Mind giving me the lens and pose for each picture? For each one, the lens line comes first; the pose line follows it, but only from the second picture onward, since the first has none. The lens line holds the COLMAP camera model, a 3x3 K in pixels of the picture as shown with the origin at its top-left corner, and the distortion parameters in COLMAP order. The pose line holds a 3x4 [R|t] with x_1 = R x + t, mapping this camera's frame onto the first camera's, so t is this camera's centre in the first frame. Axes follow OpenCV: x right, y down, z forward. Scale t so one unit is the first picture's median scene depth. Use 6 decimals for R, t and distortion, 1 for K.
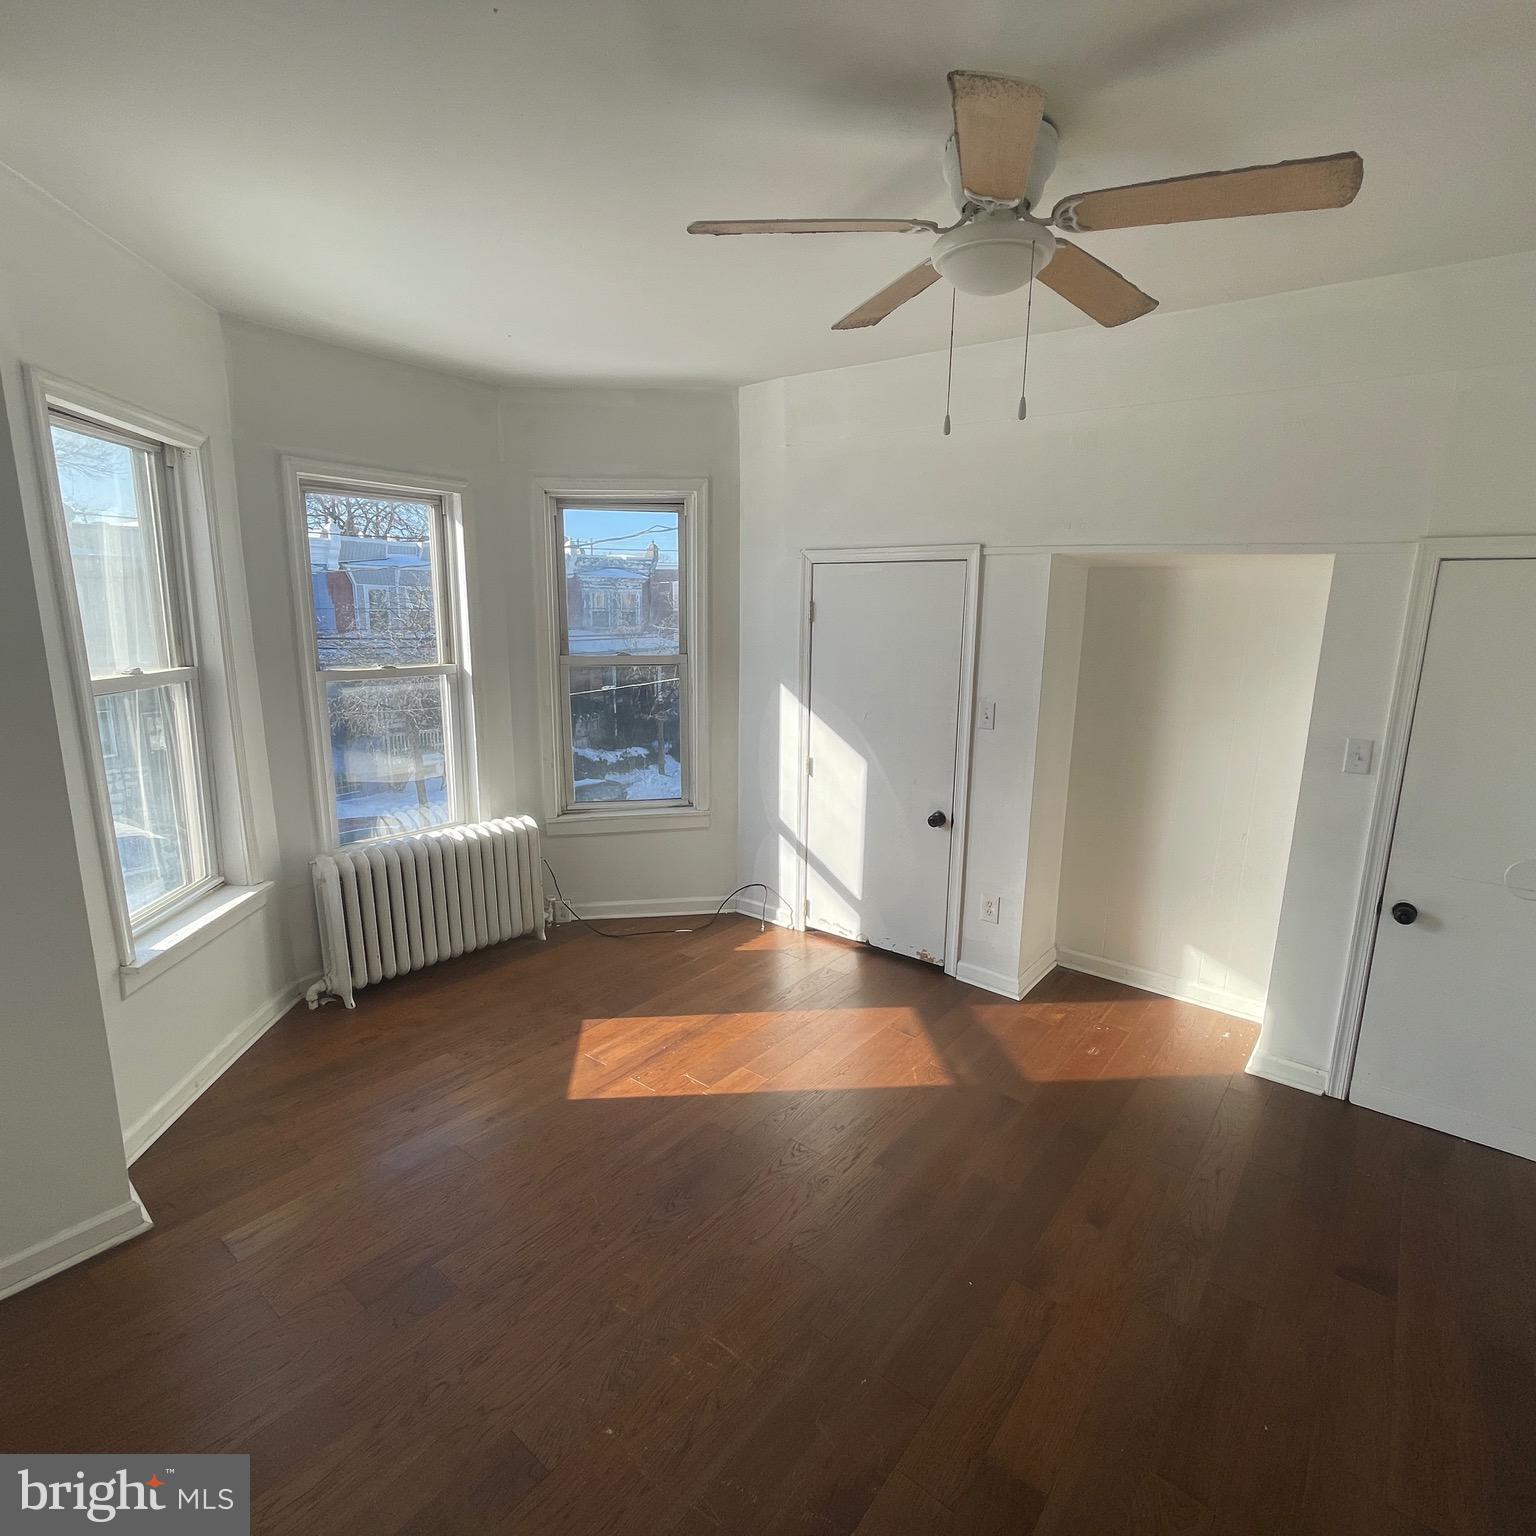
lens RADIAL K [[824.2, 0, 762.0], [0, 824.2, 767.6], [0, 0, 1]] dist [-0.009017, 0.004168]
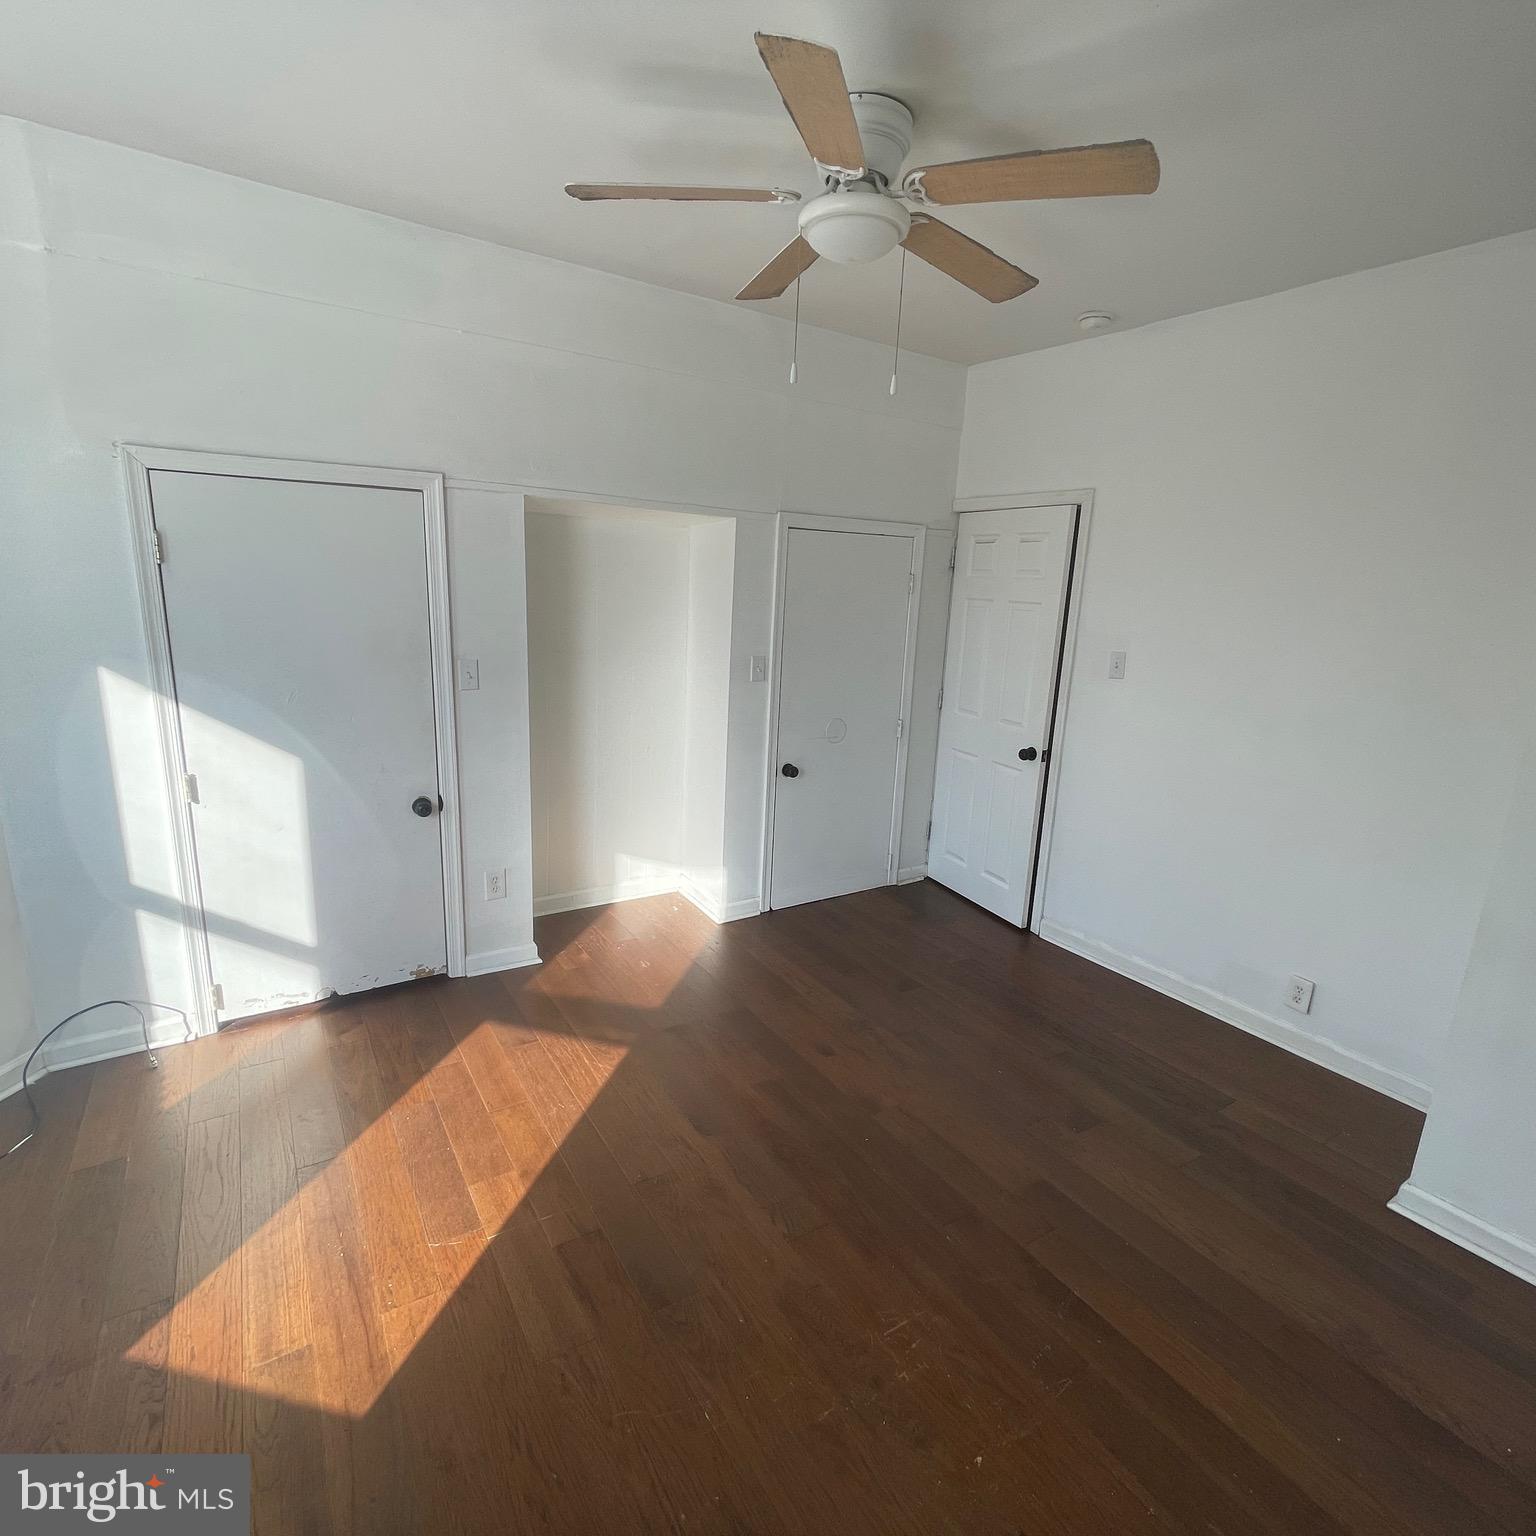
lens RADIAL K [[824.2, 0, 768.9], [0, 824.2, 768.2], [0, 0, 1]] dist [-0.009017, 0.004168]
pose [[0.320172, -0.217685, 0.922010, -0.440297], [0.153386, 0.972313, 0.176297, -0.069003], [-0.934860, 0.084978, 0.344697, 0.389450]]
